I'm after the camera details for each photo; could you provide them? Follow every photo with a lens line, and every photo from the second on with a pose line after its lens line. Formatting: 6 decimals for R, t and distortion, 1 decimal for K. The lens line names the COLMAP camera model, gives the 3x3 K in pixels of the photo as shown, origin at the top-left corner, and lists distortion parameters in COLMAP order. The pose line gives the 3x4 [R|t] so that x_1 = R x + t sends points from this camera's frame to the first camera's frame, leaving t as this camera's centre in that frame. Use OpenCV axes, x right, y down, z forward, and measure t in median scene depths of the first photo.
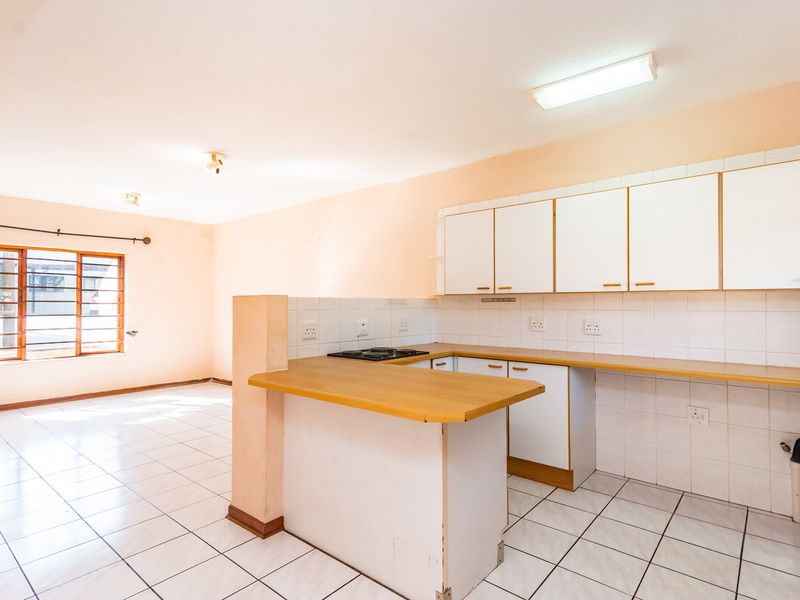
lens RADIAL K [[455.8, 0, 392.9], [0, 455.8, 301.7], [0, 0, 1]] dist [0.005885, -0.001166]
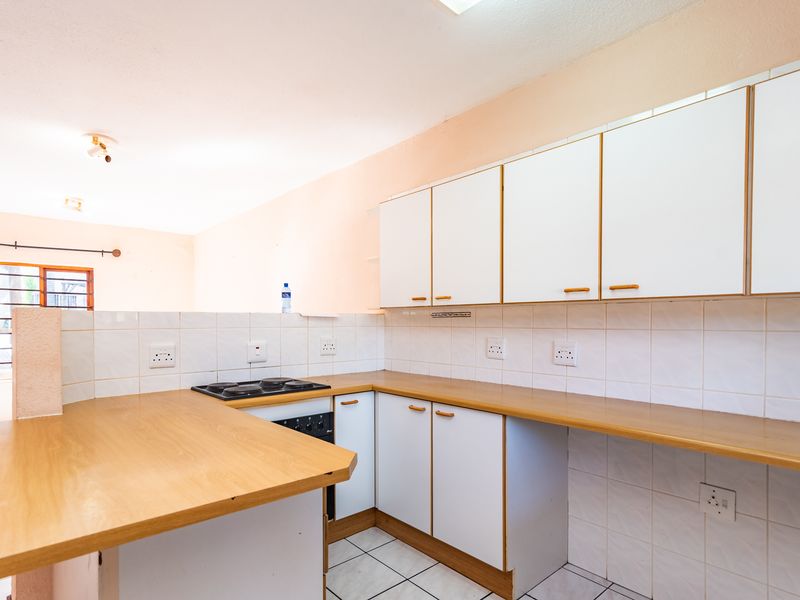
lens RADIAL K [[455.8, 0, 392.2], [0, 455.8, 331.8], [0, 0, 1]] dist [0.005885, -0.001166]
pose [[0.990088, 0.001996, -0.140434, 0.264150], [0.001922, 0.999613, 0.027756, 0.003138], [0.140435, -0.027750, 0.989701, 0.277185]]
